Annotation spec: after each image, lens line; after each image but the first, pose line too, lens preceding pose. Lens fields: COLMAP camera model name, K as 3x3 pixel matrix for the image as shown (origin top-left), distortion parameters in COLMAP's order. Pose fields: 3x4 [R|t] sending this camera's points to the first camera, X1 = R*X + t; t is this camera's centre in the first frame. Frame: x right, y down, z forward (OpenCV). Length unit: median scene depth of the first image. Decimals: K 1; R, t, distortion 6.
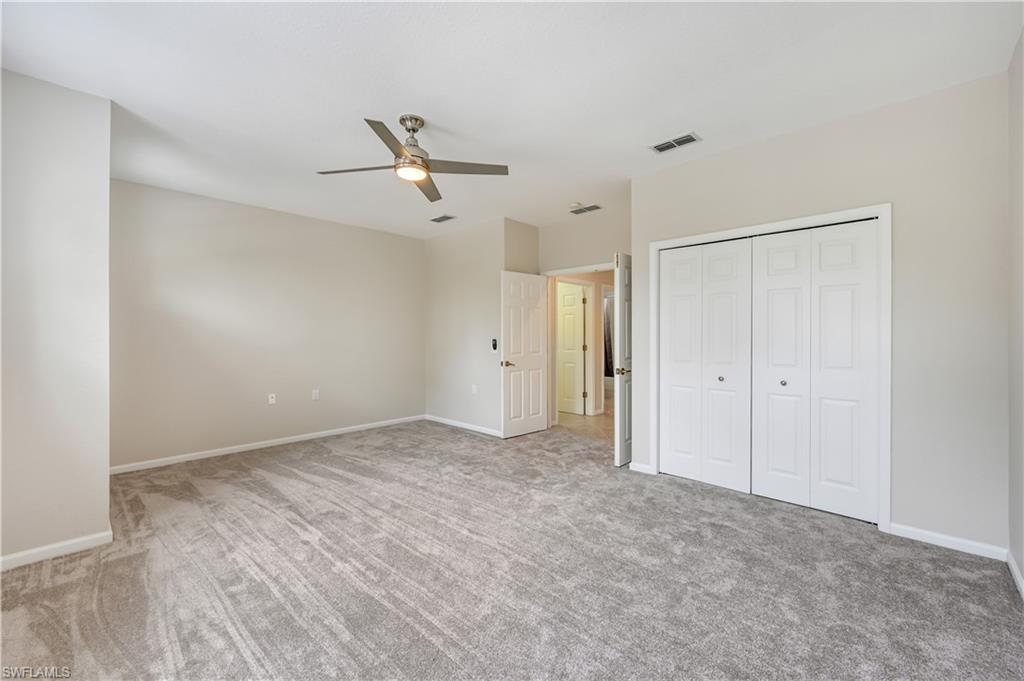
lens RADIAL K [[407.6, 0, 520.8], [0, 407.6, 337.6], [0, 0, 1]] dist [0.000078, -0.000006]
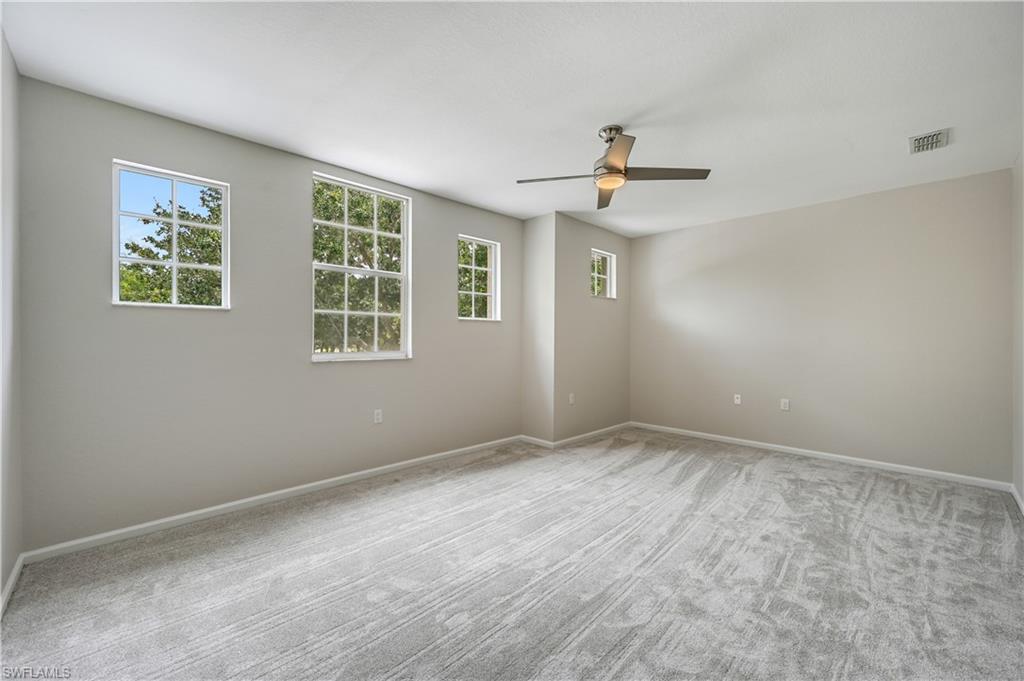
lens RADIAL K [[407.6, 0, 515.9], [0, 407.6, 337.6], [0, 0, 1]] dist [0.000078, -0.000006]
pose [[-0.034682, 0.001115, -0.999398, 0.587773], [-0.007417, 0.999972, 0.001373, -0.007014], [0.999371, 0.007460, -0.034673, 0.605398]]
